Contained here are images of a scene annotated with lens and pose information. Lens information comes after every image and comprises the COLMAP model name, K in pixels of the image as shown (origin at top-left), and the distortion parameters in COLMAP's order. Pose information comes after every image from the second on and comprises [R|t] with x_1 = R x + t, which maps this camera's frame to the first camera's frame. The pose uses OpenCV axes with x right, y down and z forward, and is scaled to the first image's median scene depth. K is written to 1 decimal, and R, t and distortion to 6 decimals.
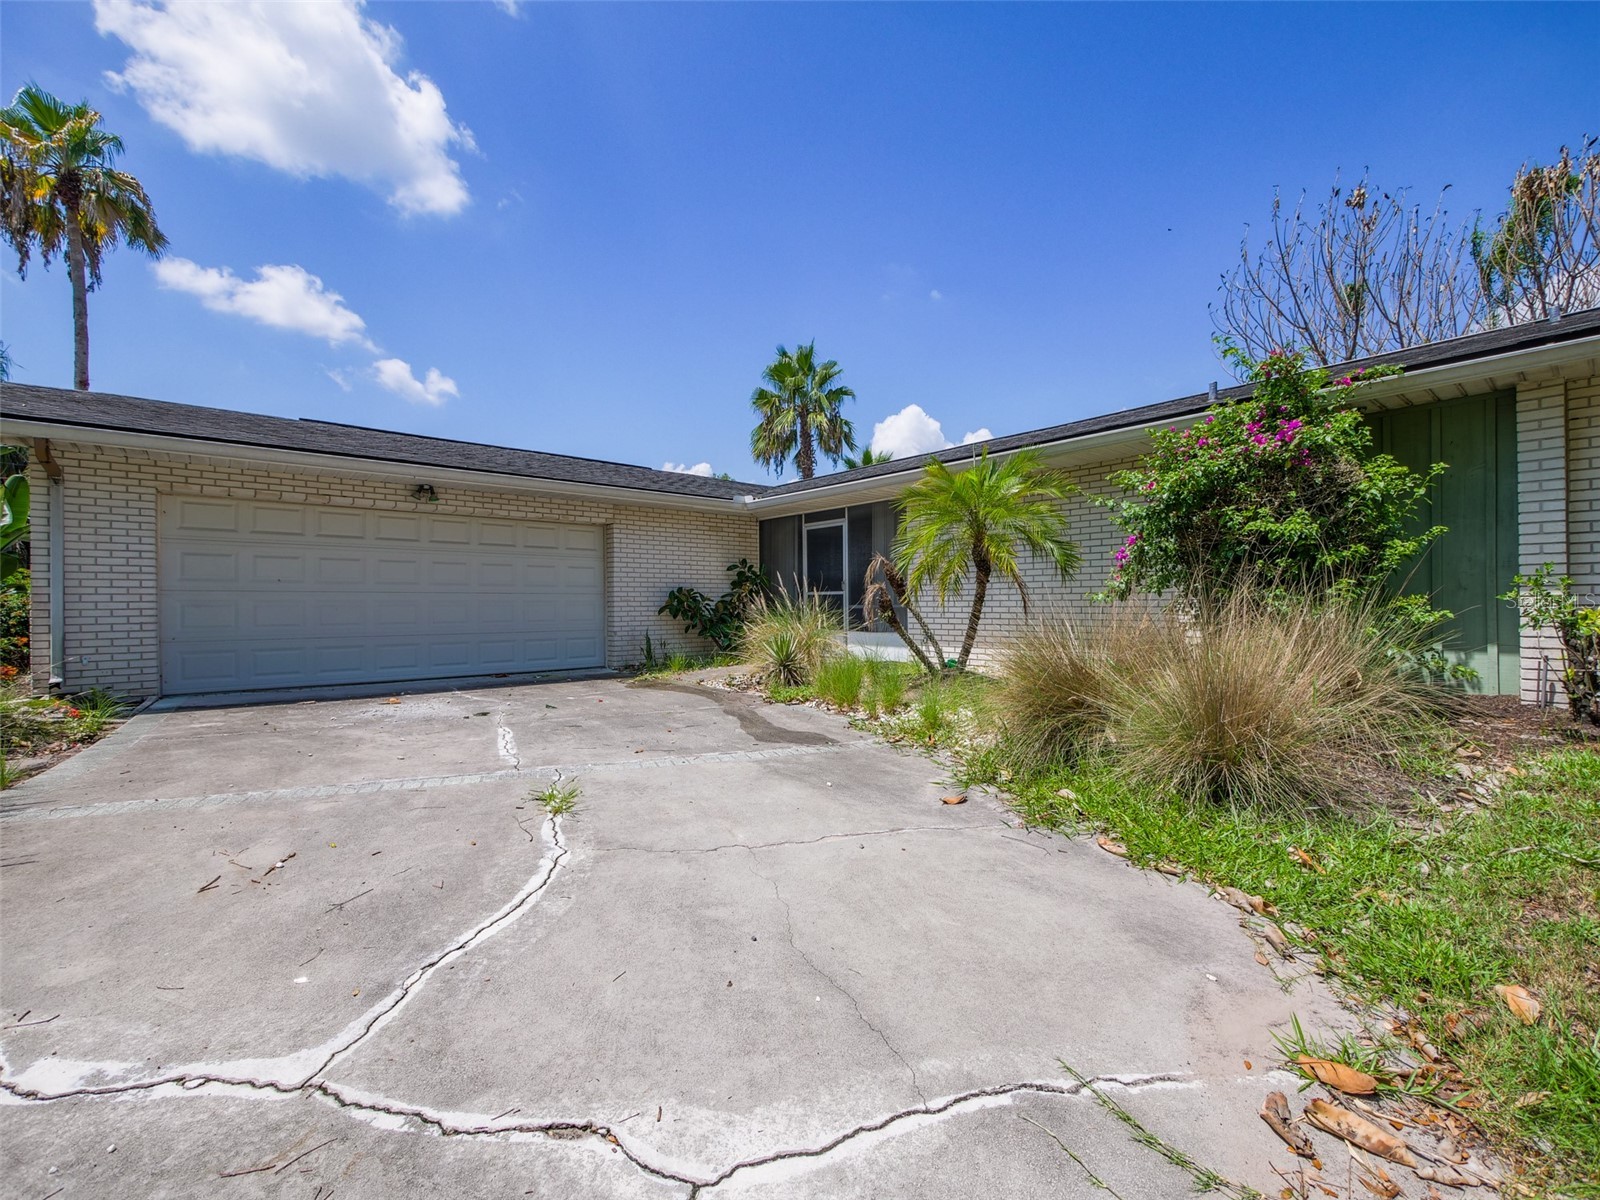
lens RADIAL K [[674.8, 0, 806.1], [0, 674.8, 607.5], [0, 0, 1]] dist [-0.008635, 0.002269]
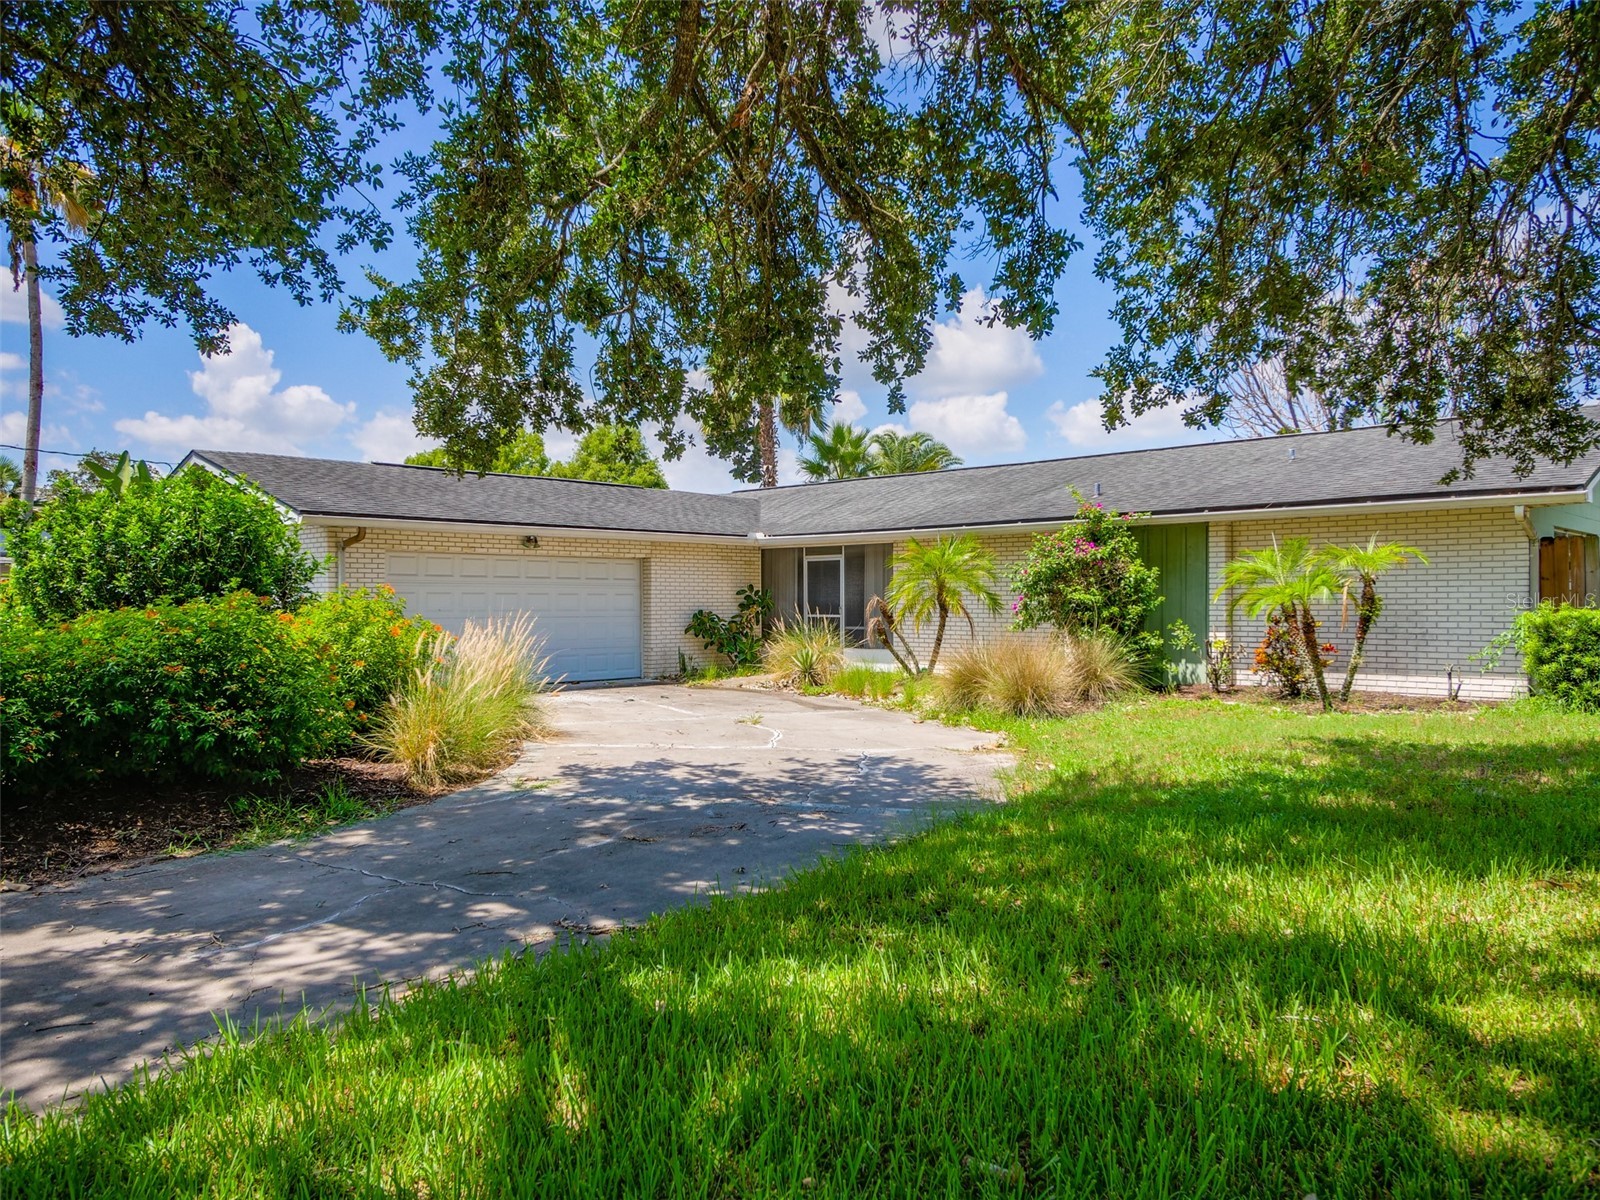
lens RADIAL K [[1137.4, 0, 794.8], [0, 1137.4, 590.8], [0, 0, 1]] dist [-0.001338, -0.004114]
pose [[0.997236, 0.006039, 0.074048, -0.199023], [-0.005104, 0.999905, -0.012807, -0.045803], [-0.074118, 0.012394, 0.997172, -1.154133]]
